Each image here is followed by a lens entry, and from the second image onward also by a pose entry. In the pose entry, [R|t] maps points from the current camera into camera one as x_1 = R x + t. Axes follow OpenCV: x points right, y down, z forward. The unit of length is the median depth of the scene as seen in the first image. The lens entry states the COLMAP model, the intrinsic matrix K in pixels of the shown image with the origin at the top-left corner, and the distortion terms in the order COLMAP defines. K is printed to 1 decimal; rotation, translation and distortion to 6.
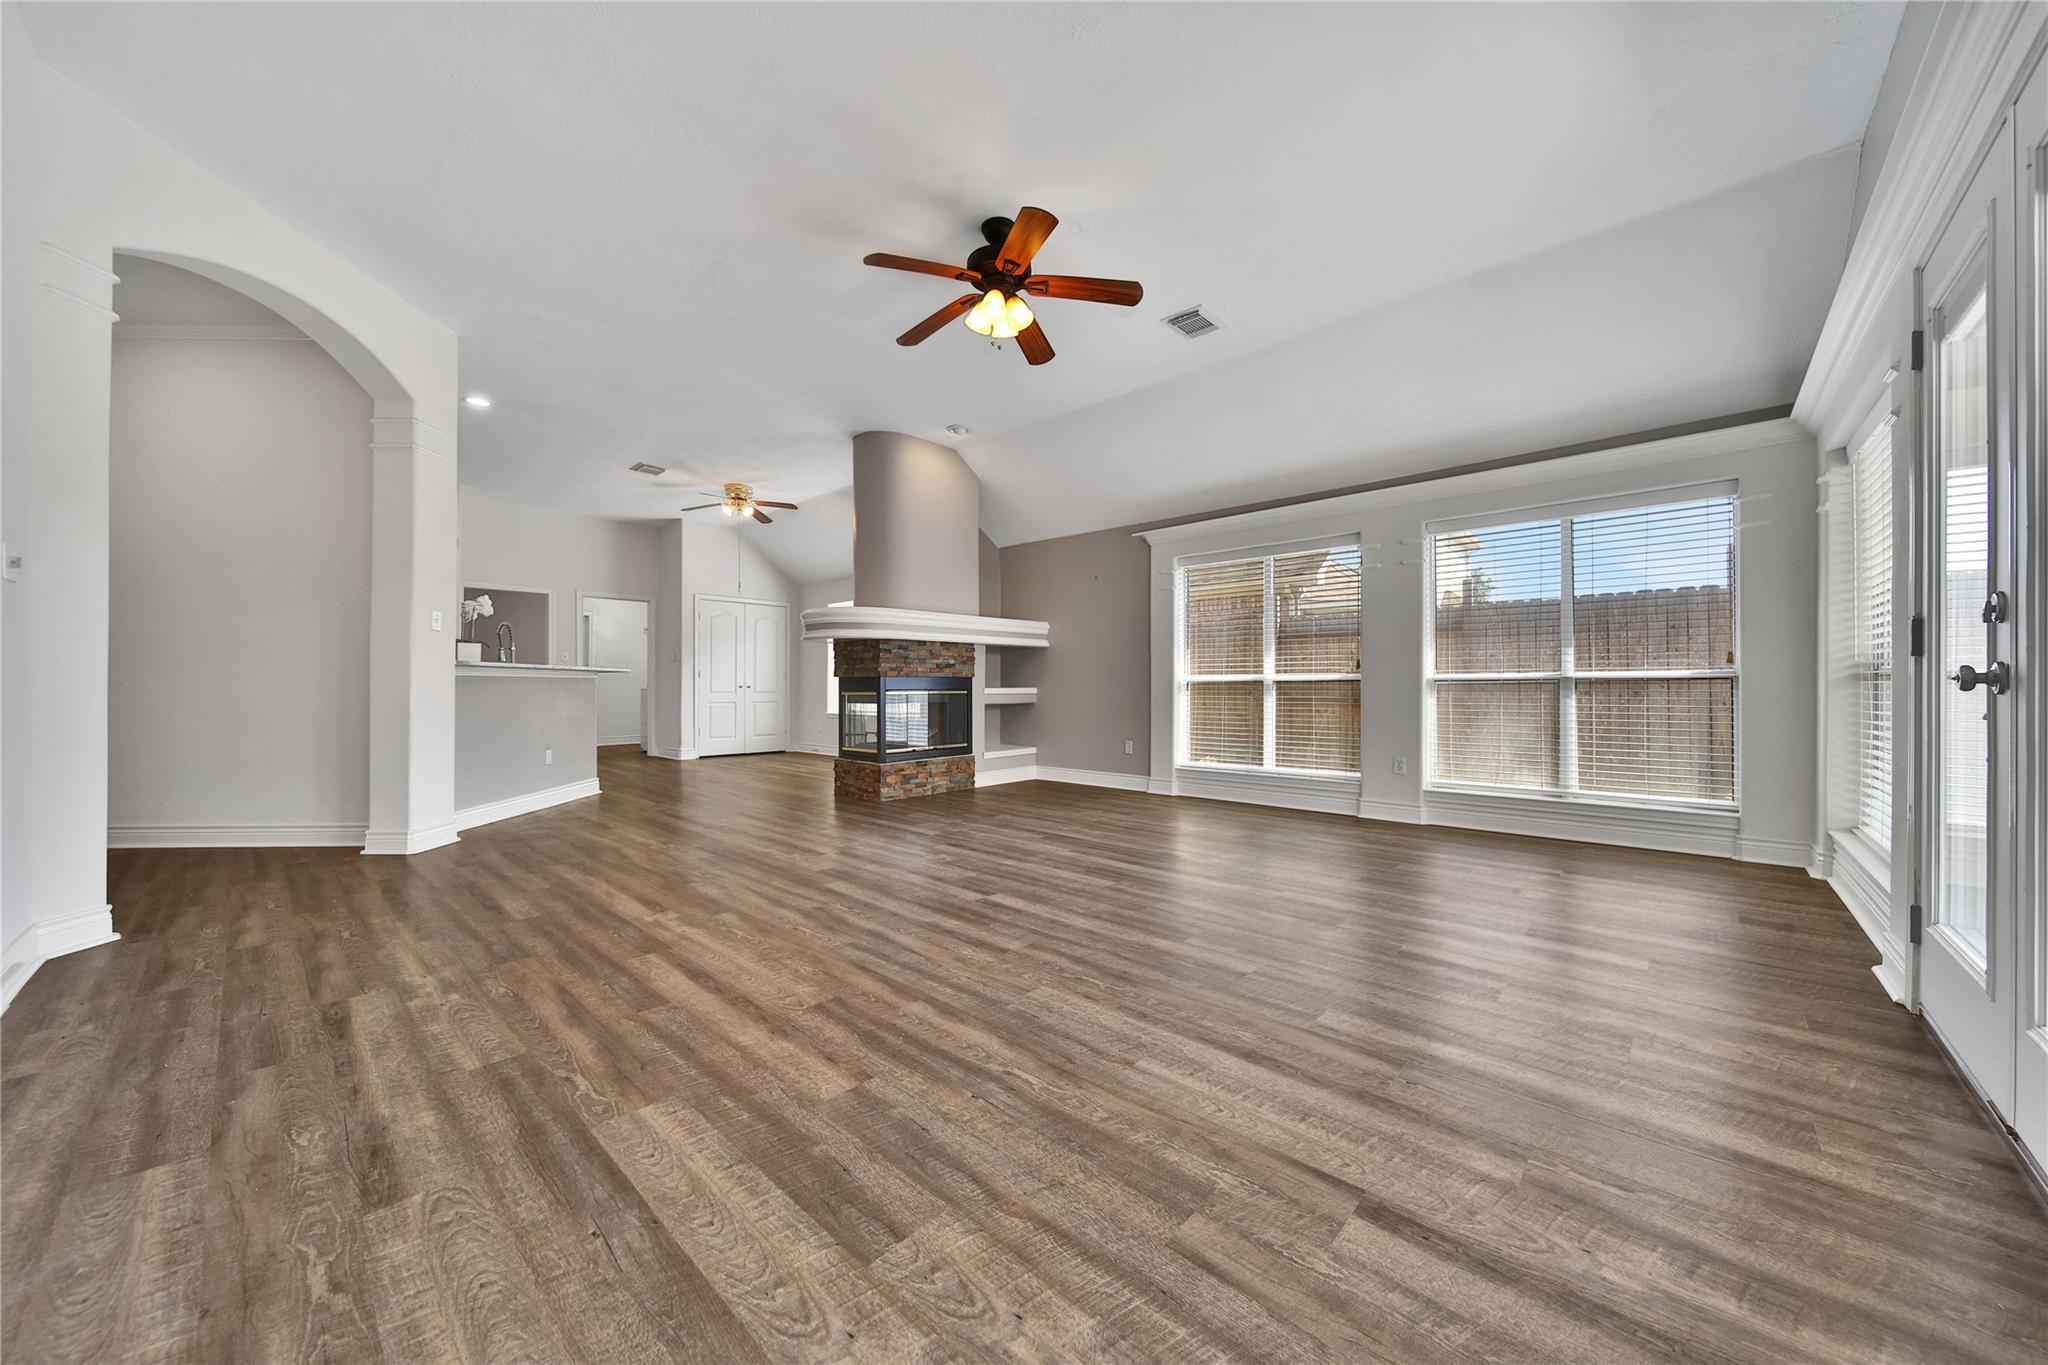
lens RADIAL K [[723.6, 0, 1023.7], [0, 723.6, 690.0], [0, 0, 1]] dist [0.001357, -0.000111]
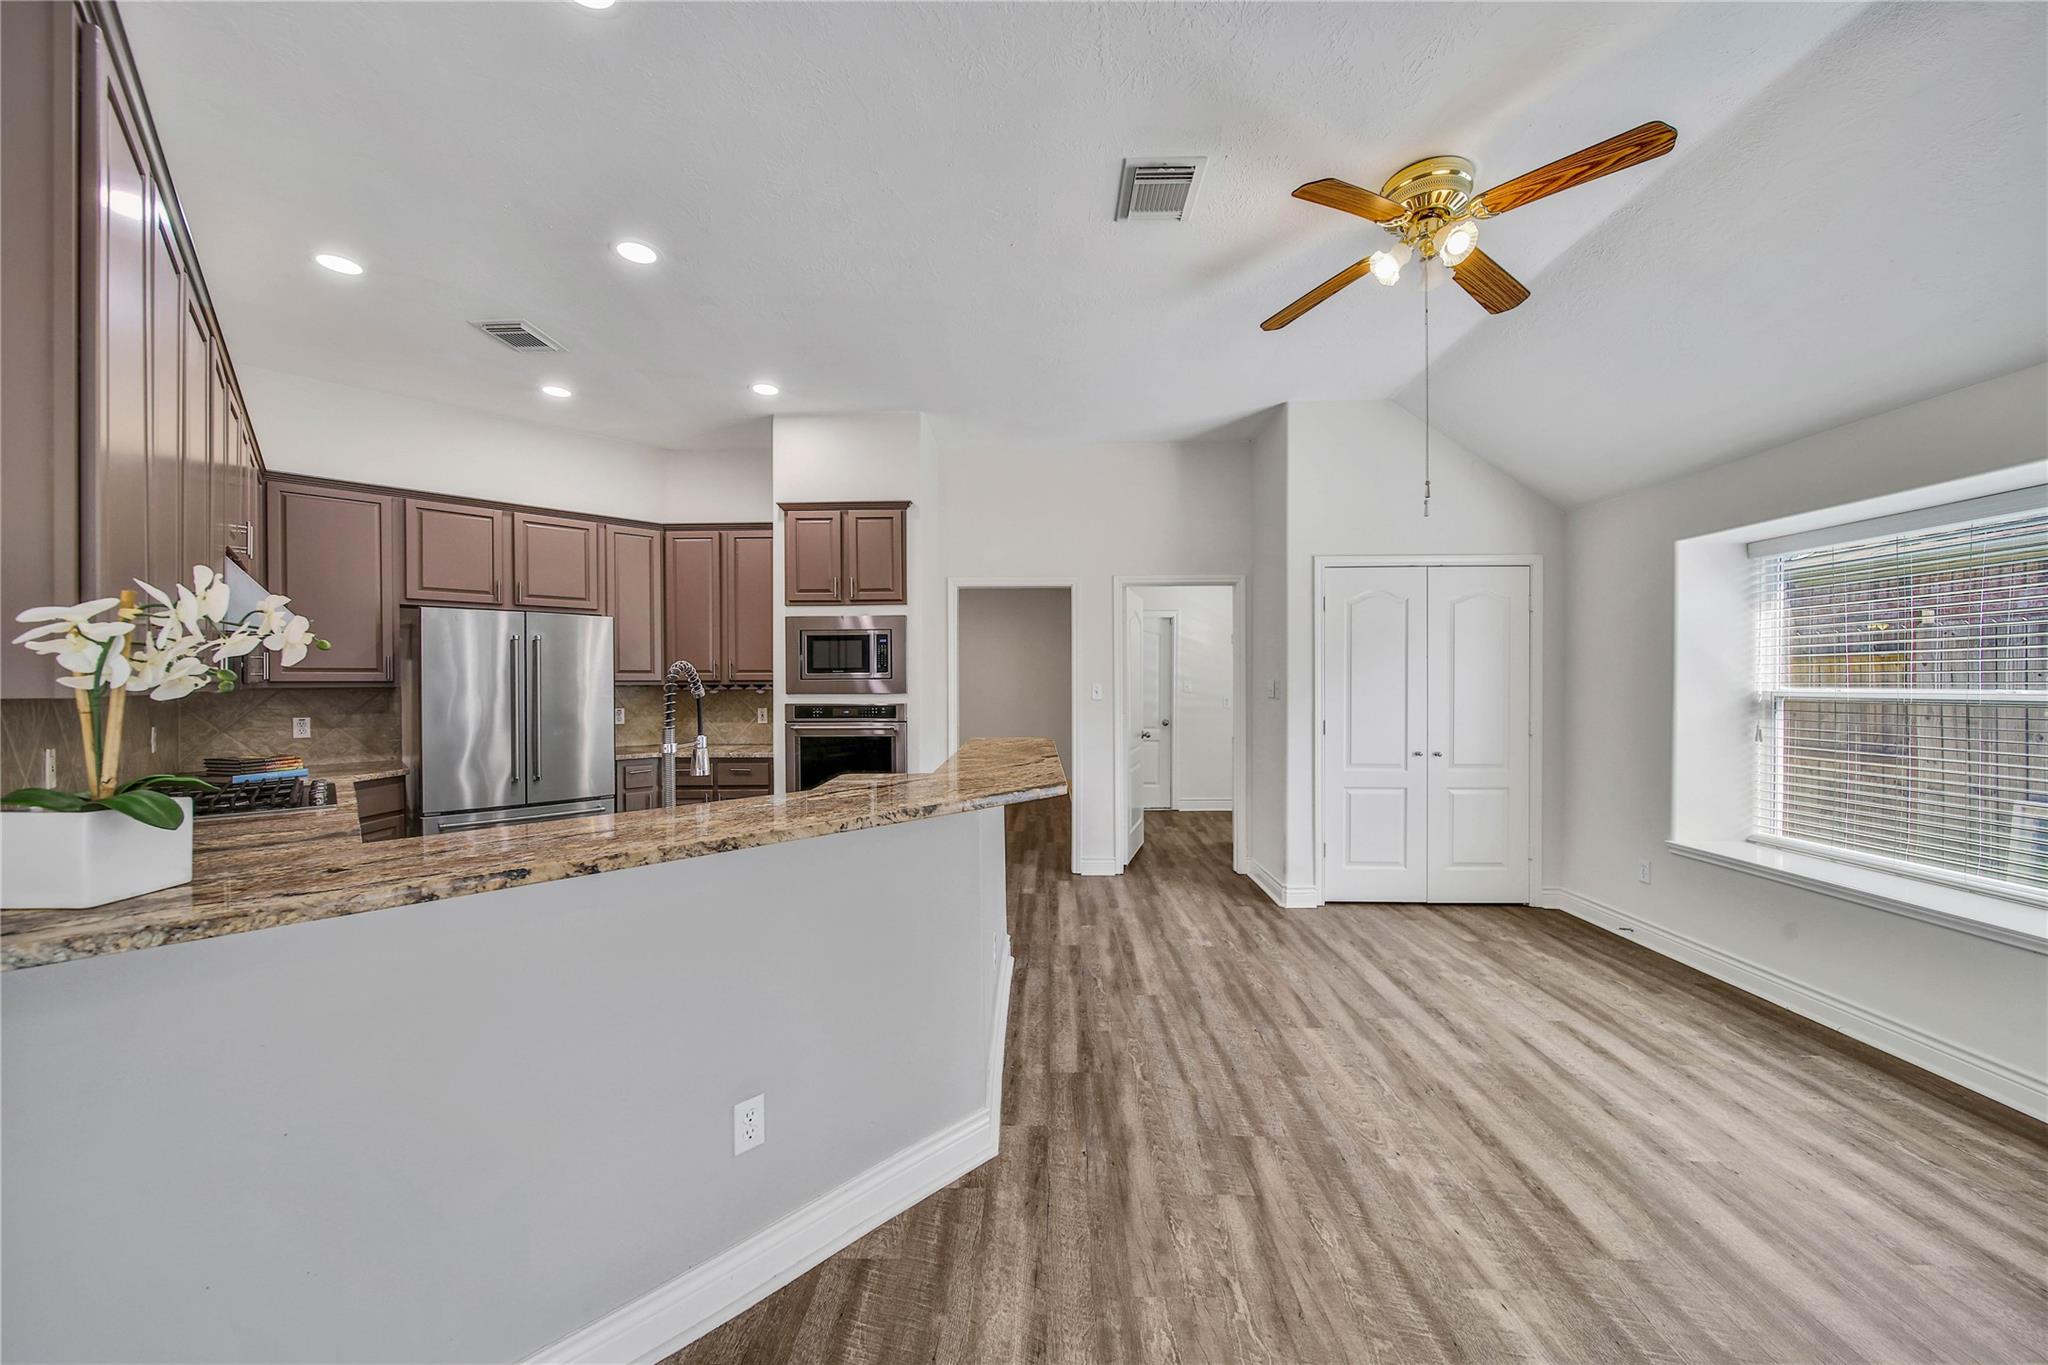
lens RADIAL K [[723.6, 0, 1019.8], [0, 723.6, 681.5], [0, 0, 1]] dist [0.001357, -0.000111]
pose [[0.658952, -0.007264, -0.752150, -0.349432], [0.003584, 0.999972, -0.006517, -0.073848], [0.752177, 0.001598, 0.658960, 0.838832]]
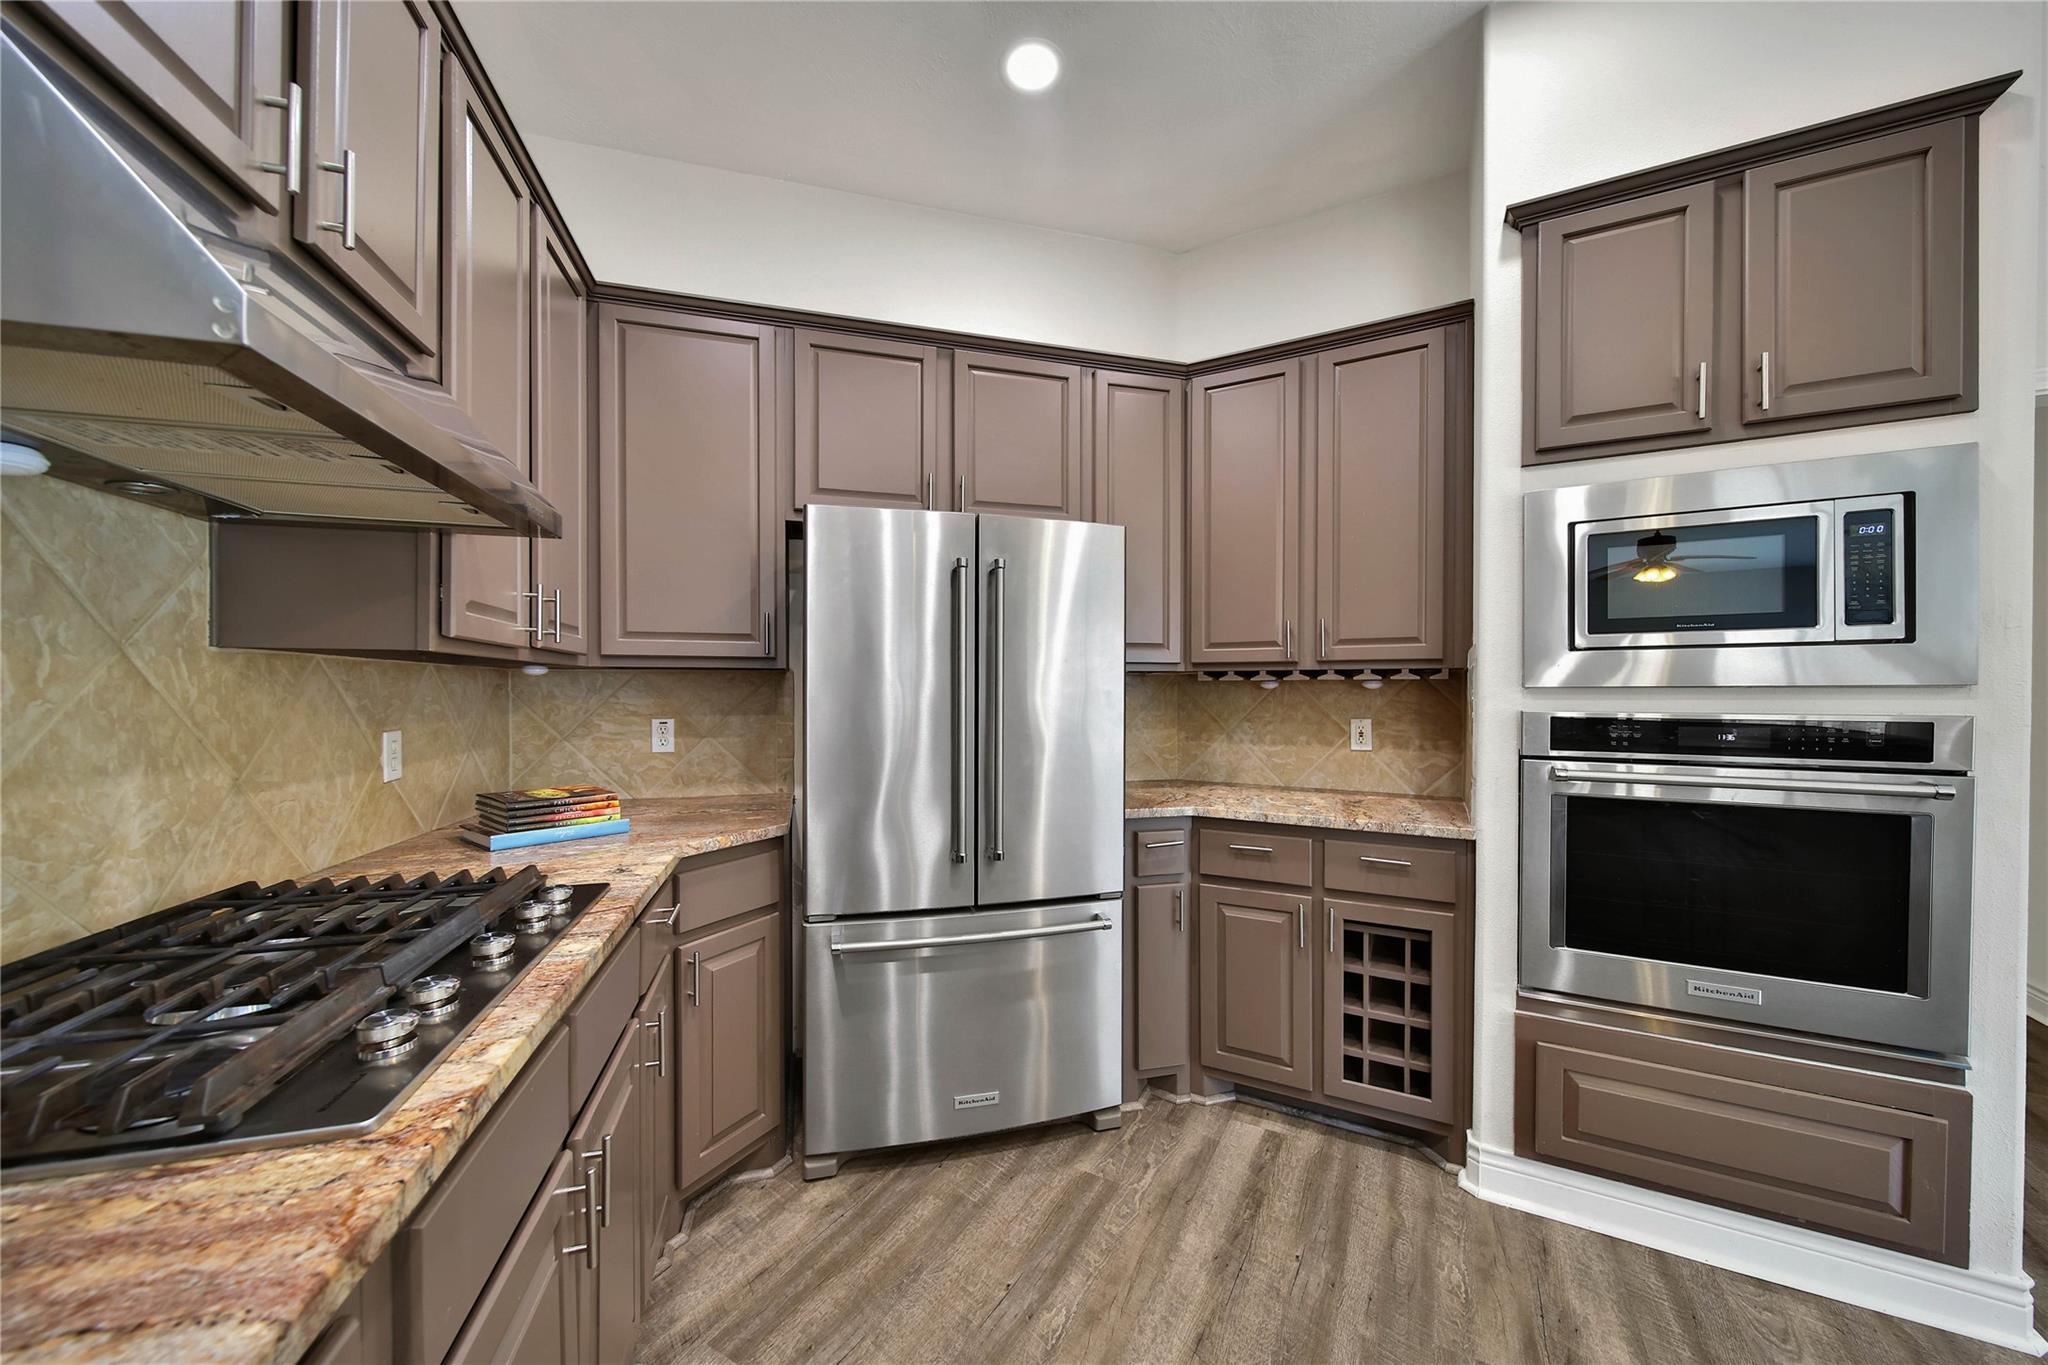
lens RADIAL K [[723.6, 0, 1023.6], [0, 723.6, 694.9], [0, 0, 1]] dist [0.001357, -0.000111]
pose [[0.238625, 0.001189, -0.971111, -0.825545], [-0.006564, 0.999978, -0.000389, -0.062463], [0.971090, 0.006467, 0.238628, 0.878837]]
